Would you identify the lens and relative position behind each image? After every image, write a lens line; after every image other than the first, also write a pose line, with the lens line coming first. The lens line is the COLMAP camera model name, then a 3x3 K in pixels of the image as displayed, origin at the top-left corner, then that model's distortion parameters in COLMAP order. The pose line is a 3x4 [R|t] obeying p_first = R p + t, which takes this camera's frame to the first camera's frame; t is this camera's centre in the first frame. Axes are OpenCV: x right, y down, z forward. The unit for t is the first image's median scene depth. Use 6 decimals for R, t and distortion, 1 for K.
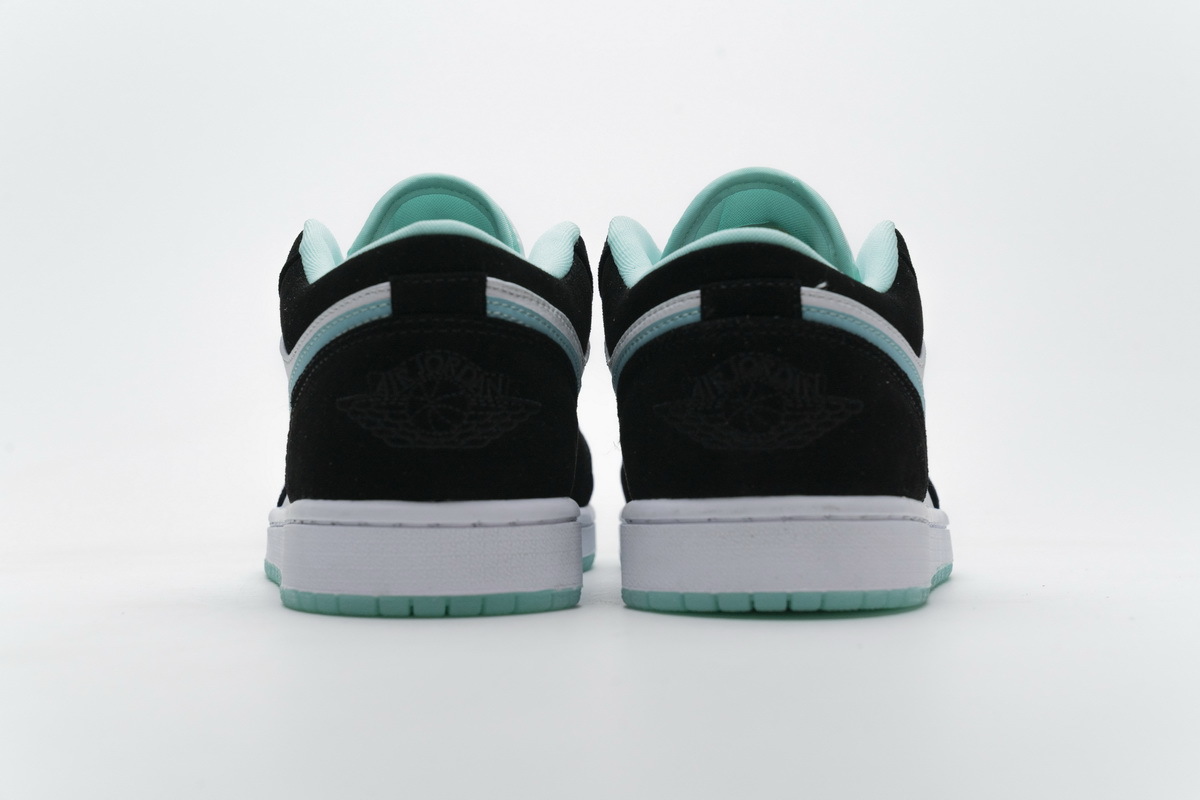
lens RADIAL K [[2298.7, 0, 596.1], [0, 2298.7, 372.9], [0, 0, 1]] dist [-0.022327, 0.111505]
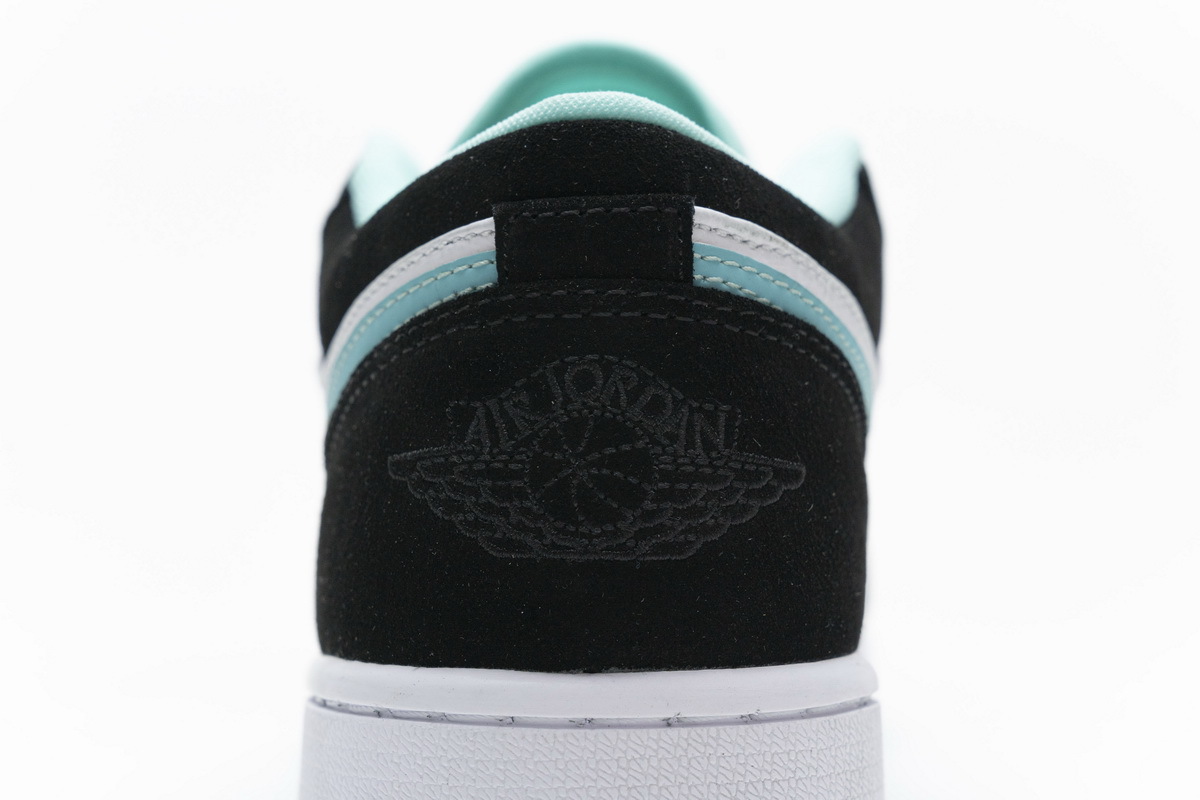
lens RADIAL K [[2298.7, 0, 596.1], [0, 2298.7, 372.9], [0, 0, 1]] dist [-0.022327, 0.111505]
pose [[0.995981, -0.001928, -0.089544, -0.024941], [-0.000424, 0.999656, -0.026234, 0.006425], [0.089564, 0.026167, 0.995637, 0.520923]]
